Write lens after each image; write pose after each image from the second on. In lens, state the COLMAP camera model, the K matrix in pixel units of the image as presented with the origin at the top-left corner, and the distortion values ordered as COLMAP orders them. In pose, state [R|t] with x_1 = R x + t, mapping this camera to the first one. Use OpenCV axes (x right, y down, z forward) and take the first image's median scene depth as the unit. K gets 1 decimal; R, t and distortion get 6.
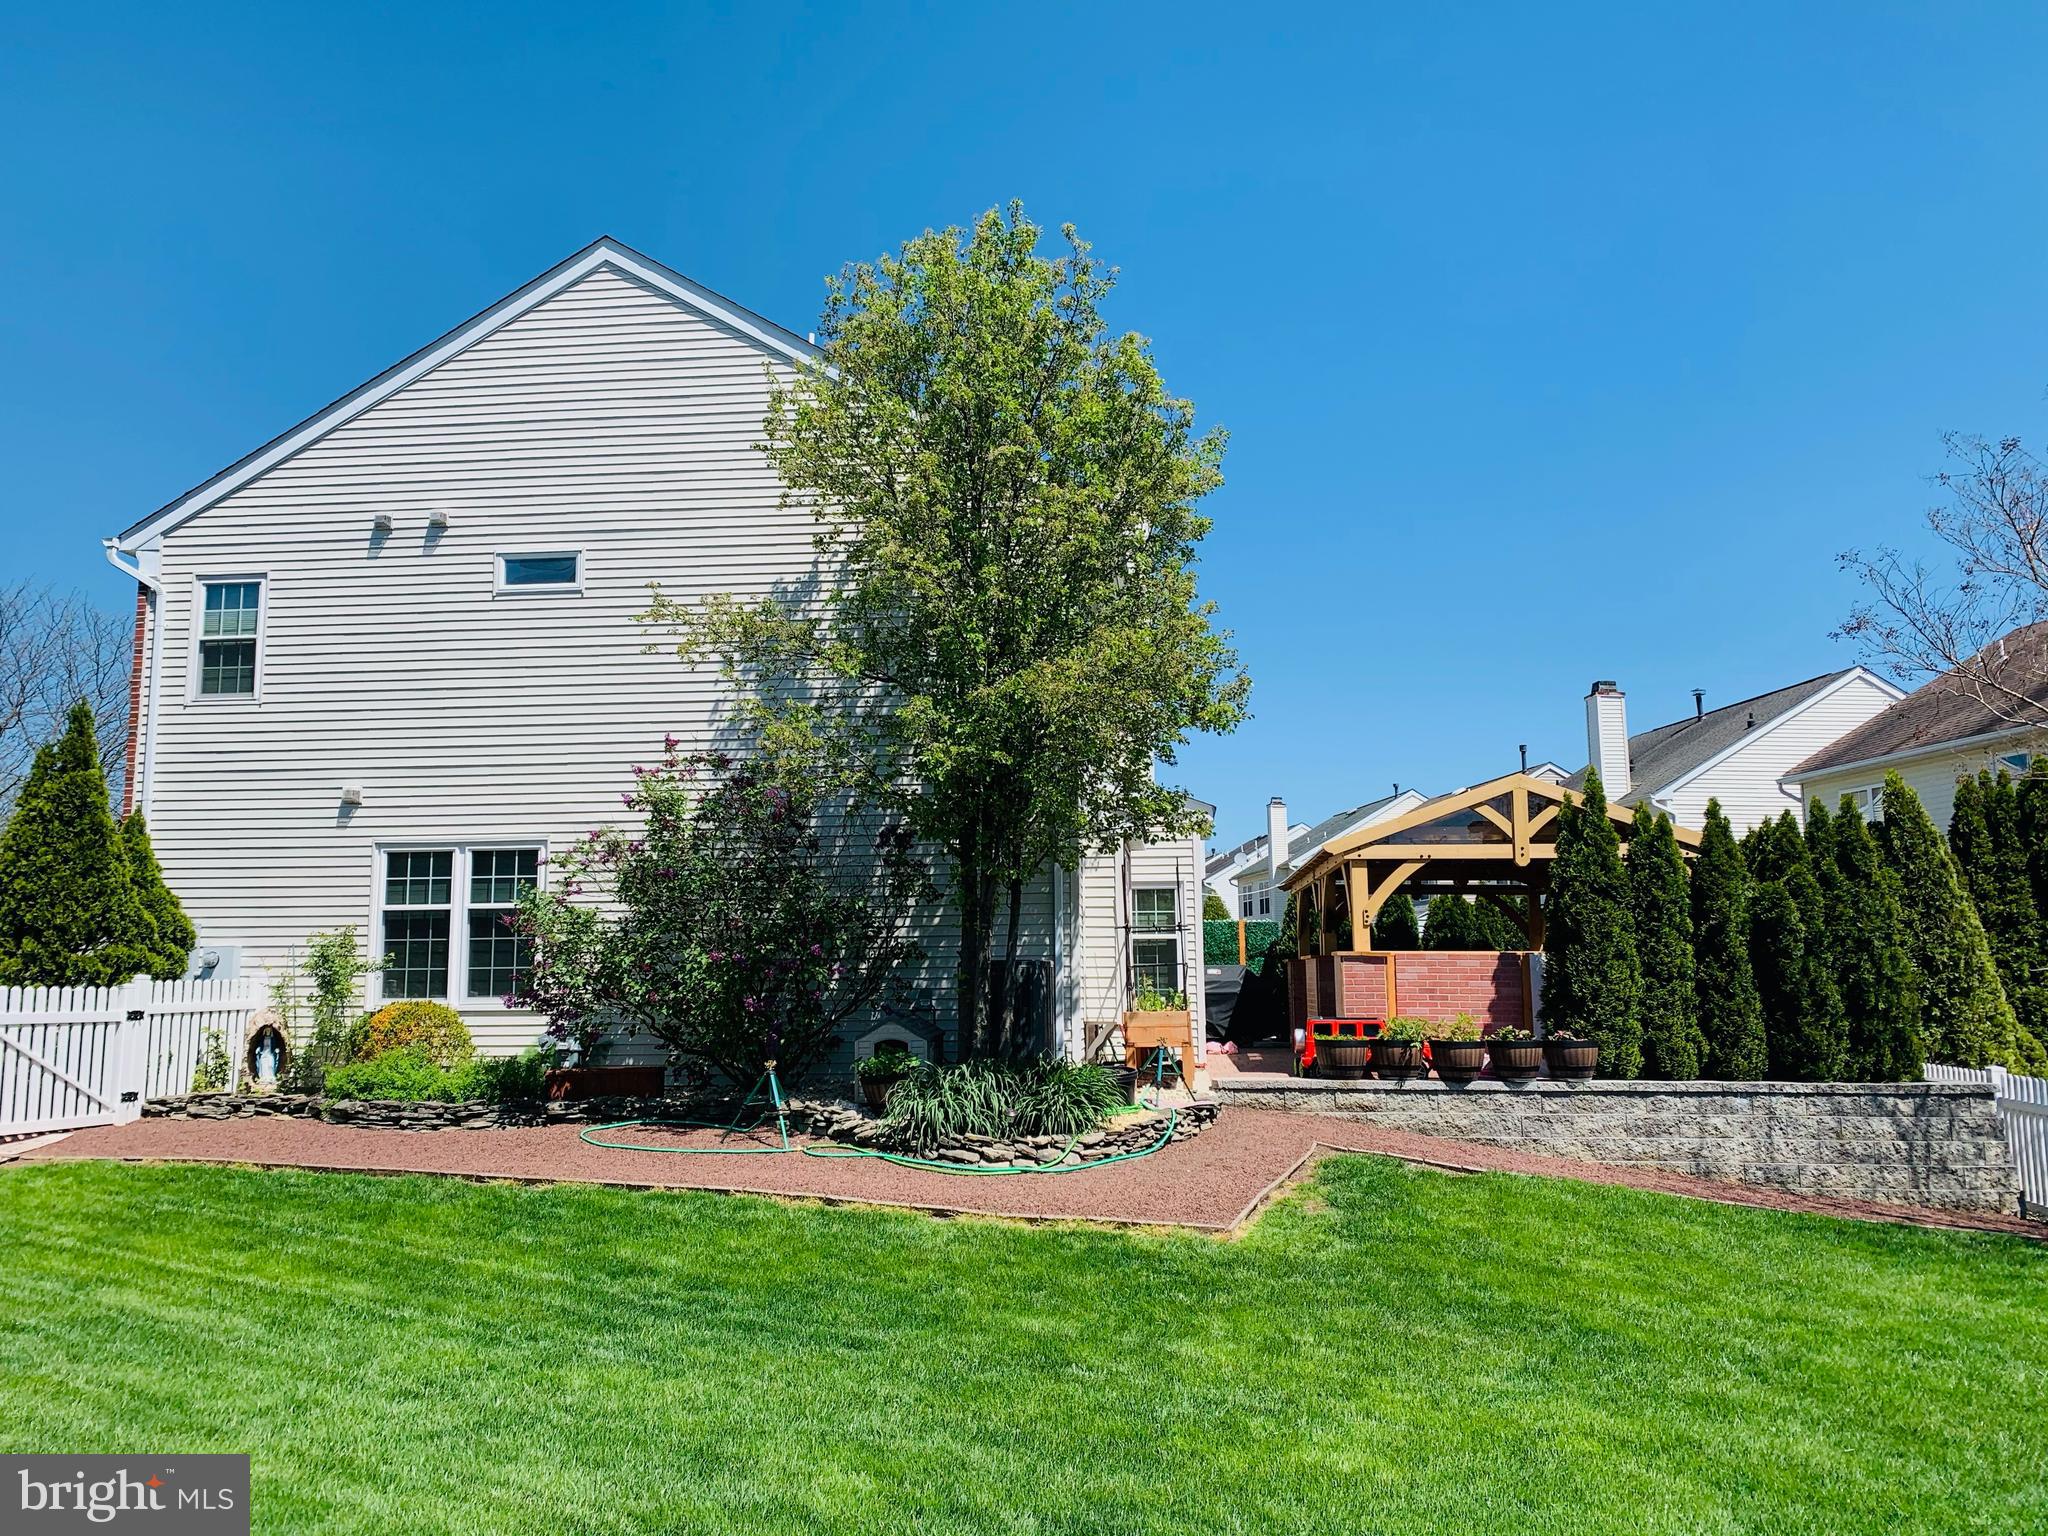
lens RADIAL K [[1512.4, 0, 1016.3], [0, 1512.4, 764.9], [0, 0, 1]] dist [0.023635, -0.017015]
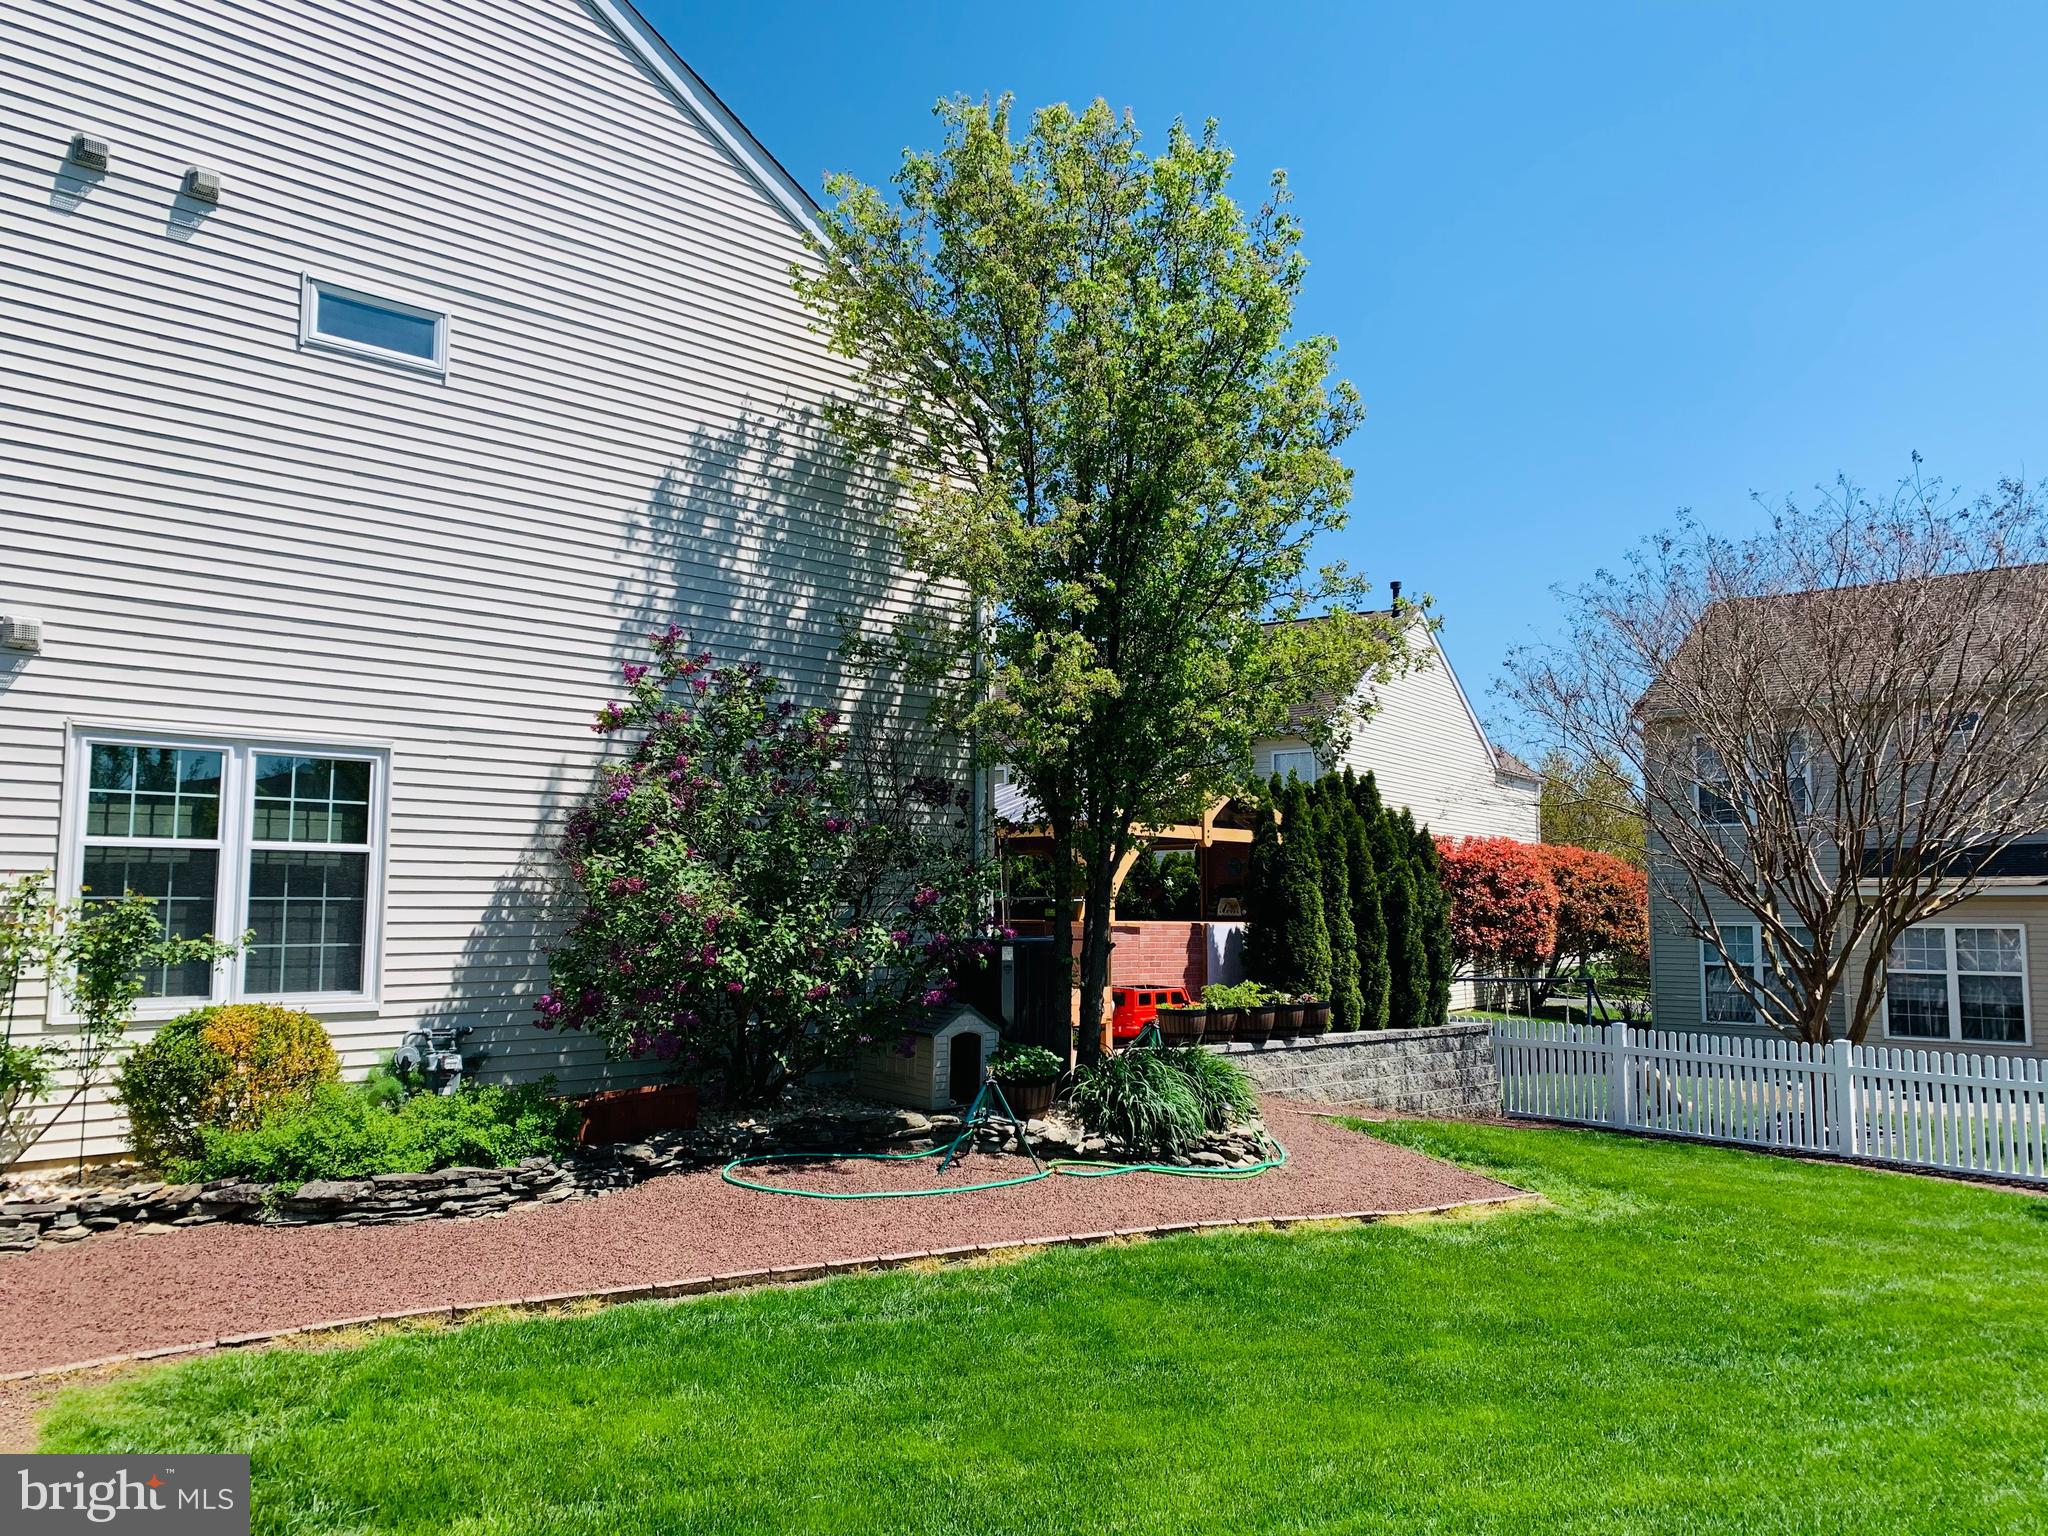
lens RADIAL K [[1512.4, 0, 1019.2], [0, 1512.4, 771.4], [0, 0, 1]] dist [0.023635, -0.017015]
pose [[0.673792, 0.076781, 0.734921, -0.600888], [-0.110180, 0.993908, -0.002823, 0.031300], [-0.730660, -0.079072, 0.678147, 0.361658]]
